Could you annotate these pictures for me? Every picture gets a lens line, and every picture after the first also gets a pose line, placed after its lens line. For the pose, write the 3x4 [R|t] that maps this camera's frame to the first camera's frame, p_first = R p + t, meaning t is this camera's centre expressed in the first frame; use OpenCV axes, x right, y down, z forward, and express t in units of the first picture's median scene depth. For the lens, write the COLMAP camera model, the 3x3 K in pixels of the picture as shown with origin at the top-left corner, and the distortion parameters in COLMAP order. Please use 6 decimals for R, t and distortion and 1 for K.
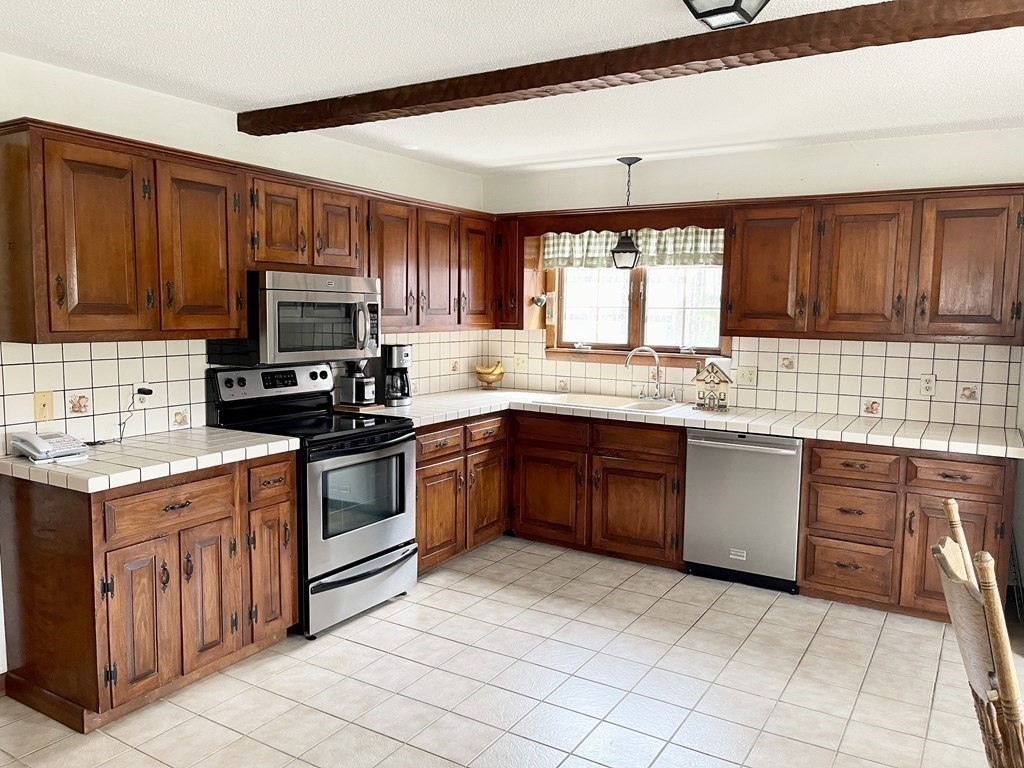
lens RADIAL K [[761.3, 0, 515.4], [0, 761.3, 383.4], [0, 0, 1]] dist [0.070607, -0.070219]
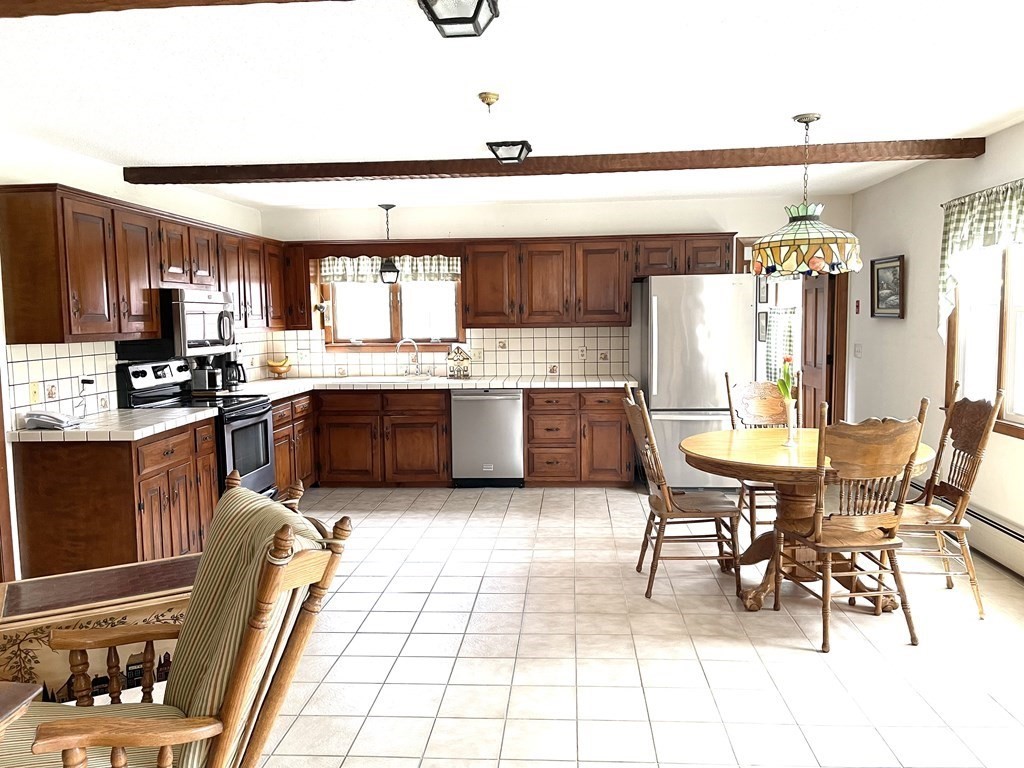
lens RADIAL K [[761.3, 0, 507.9], [0, 761.3, 386.3], [0, 0, 1]] dist [0.070607, -0.070219]
pose [[0.892726, -0.068663, 0.445338, -0.367765], [0.072231, 0.997348, 0.008979, 0.049944], [-0.444773, 0.024152, 0.895317, -0.422843]]
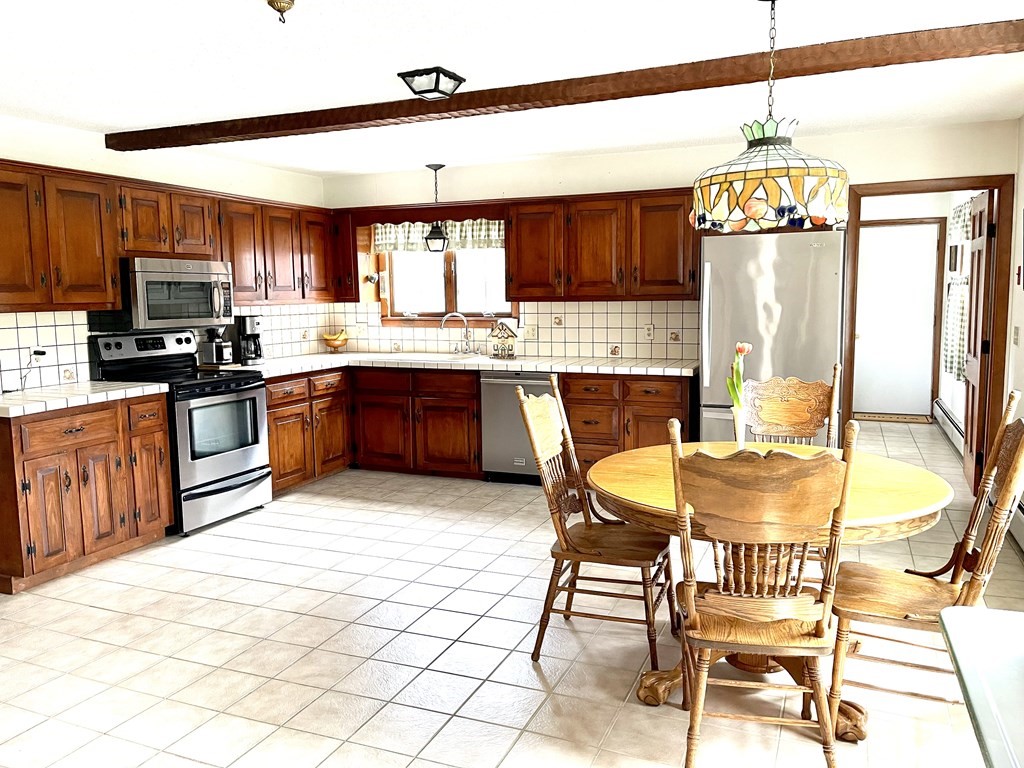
lens RADIAL K [[761.3, 0, 520.7], [0, 761.3, 374.0], [0, 0, 1]] dist [0.070607, -0.070219]
pose [[0.988335, -0.042938, 0.146119, 0.107969], [0.041881, 0.999069, 0.010305, 0.057063], [-0.146426, -0.004065, 0.989213, -0.346164]]
